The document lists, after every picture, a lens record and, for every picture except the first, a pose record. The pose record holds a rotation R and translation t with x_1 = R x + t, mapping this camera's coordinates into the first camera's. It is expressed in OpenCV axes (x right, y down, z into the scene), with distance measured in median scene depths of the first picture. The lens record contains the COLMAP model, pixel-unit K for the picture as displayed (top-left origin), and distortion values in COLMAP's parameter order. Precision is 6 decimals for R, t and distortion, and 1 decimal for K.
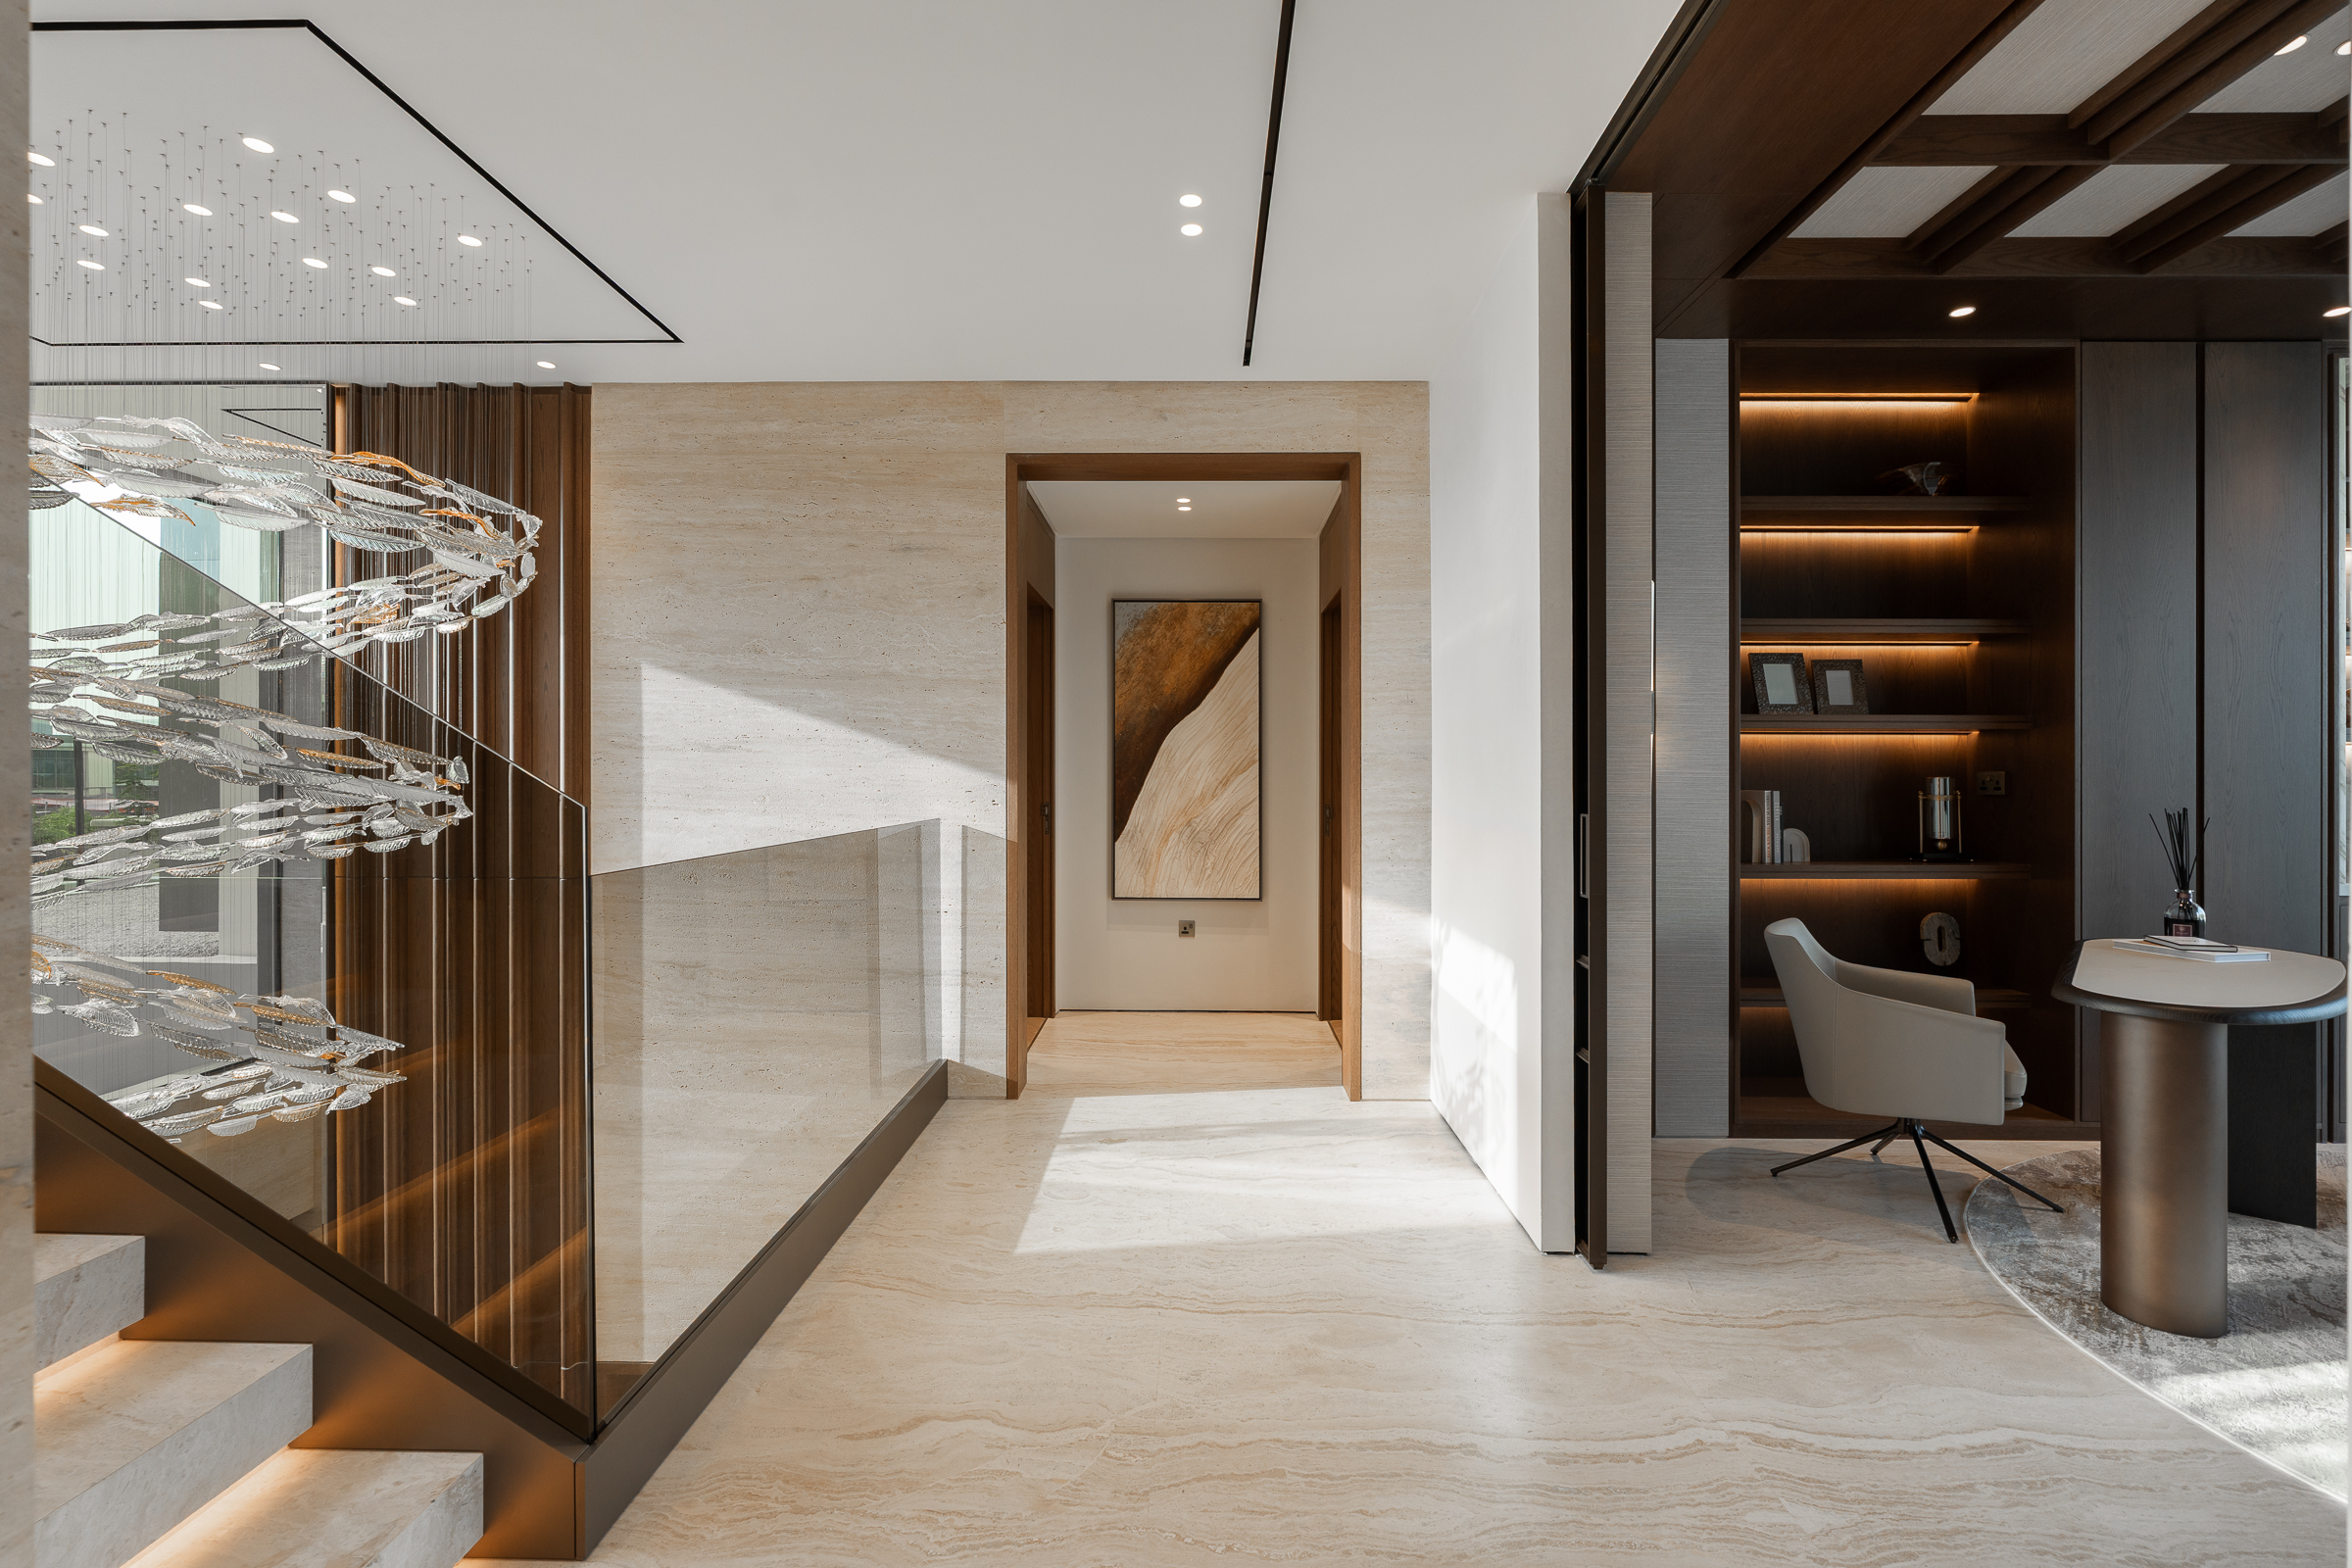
lens RADIAL K [[1068.0, 0, 1172.9], [0, 1068.0, 778.0], [0, 0, 1]] dist [-0.009359, 0.003964]
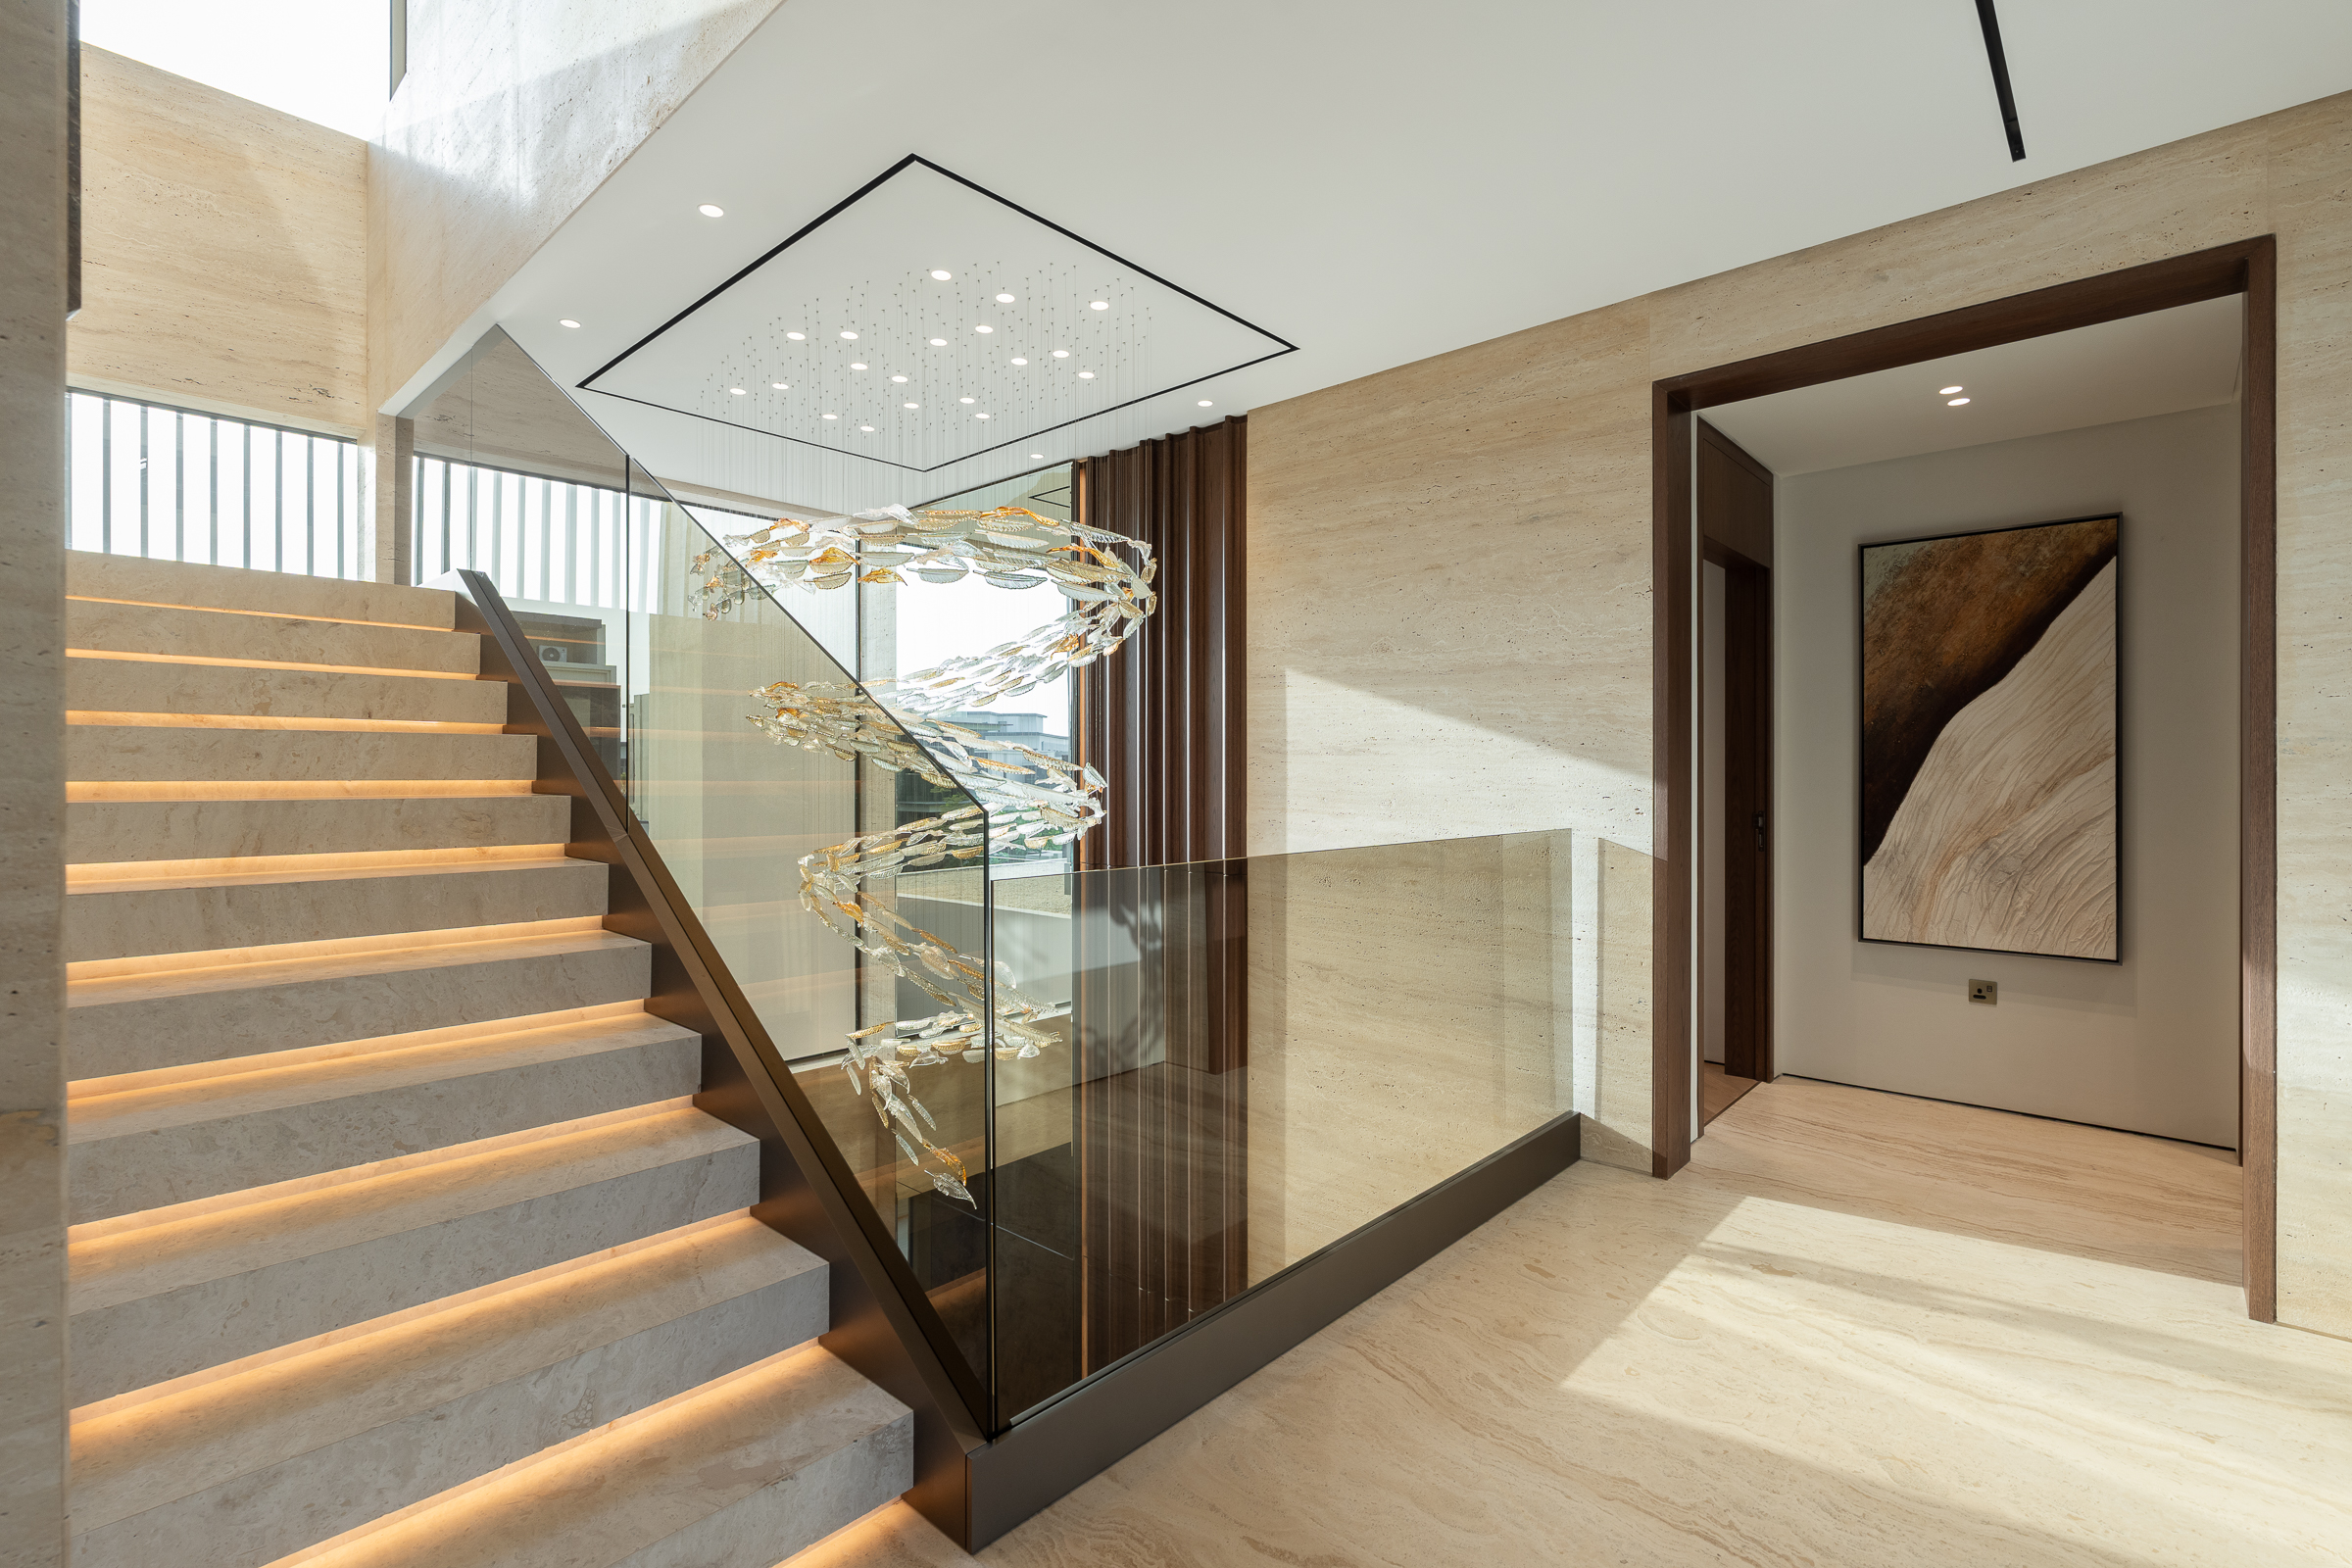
lens RADIAL K [[1068.0, 0, 1175.0], [0, 1068.0, 780.8], [0, 0, 1]] dist [-0.009359, 0.003964]
pose [[0.749610, -0.001093, -0.661879, 0.108405], [0.001596, 0.999999, 0.000157, -0.001036], [0.661878, -0.001174, 0.749610, 0.151440]]
